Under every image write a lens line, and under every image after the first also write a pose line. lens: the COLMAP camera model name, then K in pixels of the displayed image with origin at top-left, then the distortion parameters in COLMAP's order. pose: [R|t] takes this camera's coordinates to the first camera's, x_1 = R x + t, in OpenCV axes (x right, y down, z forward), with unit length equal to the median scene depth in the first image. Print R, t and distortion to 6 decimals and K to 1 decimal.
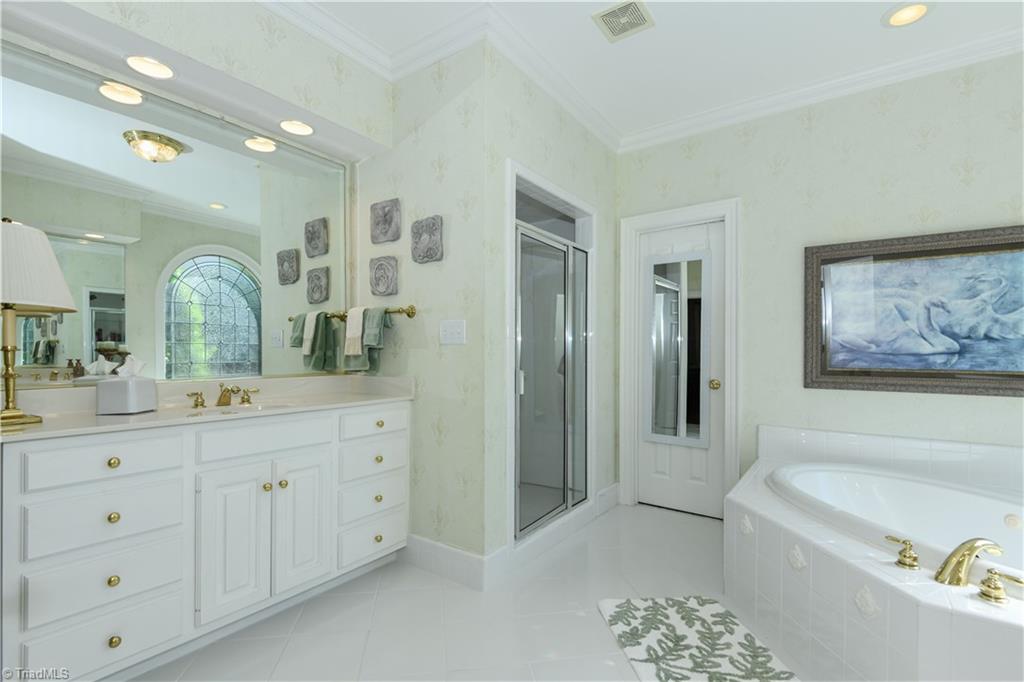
lens RADIAL K [[473.3, 0, 510.3], [0, 473.3, 351.7], [0, 0, 1]] dist [-0.002223, -0.000659]
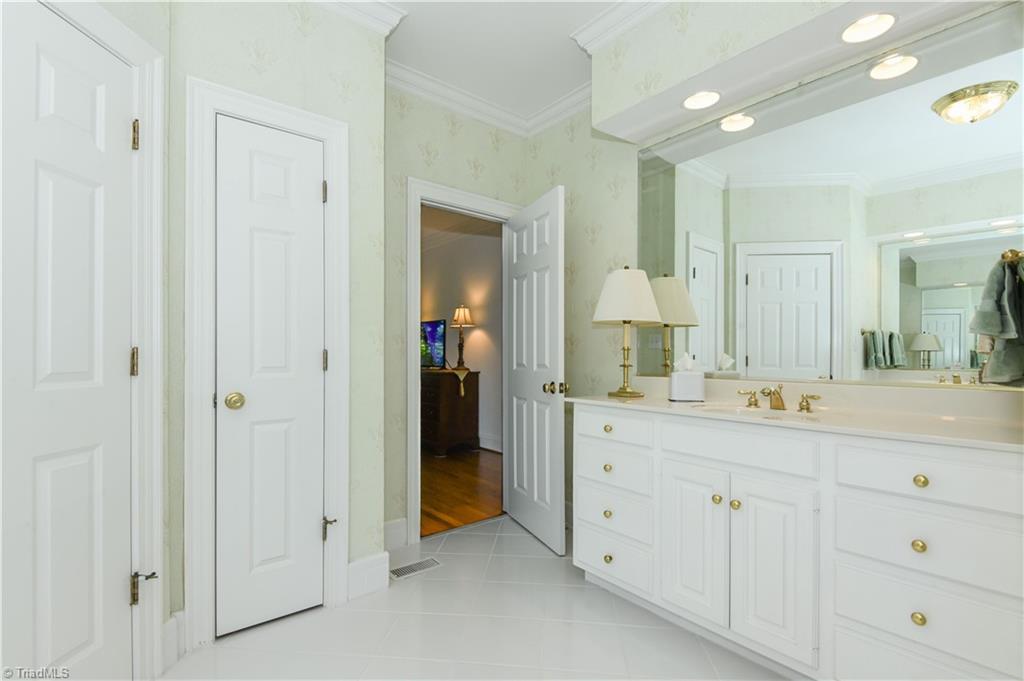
lens RADIAL K [[473.3, 0, 510.7], [0, 473.3, 336.1], [0, 0, 1]] dist [-0.002223, -0.000659]
pose [[-0.257479, -0.033027, -0.965719, 0.429587], [-0.001354, 0.999427, -0.033819, 0.004349], [0.966283, -0.007400, -0.257377, 0.772785]]
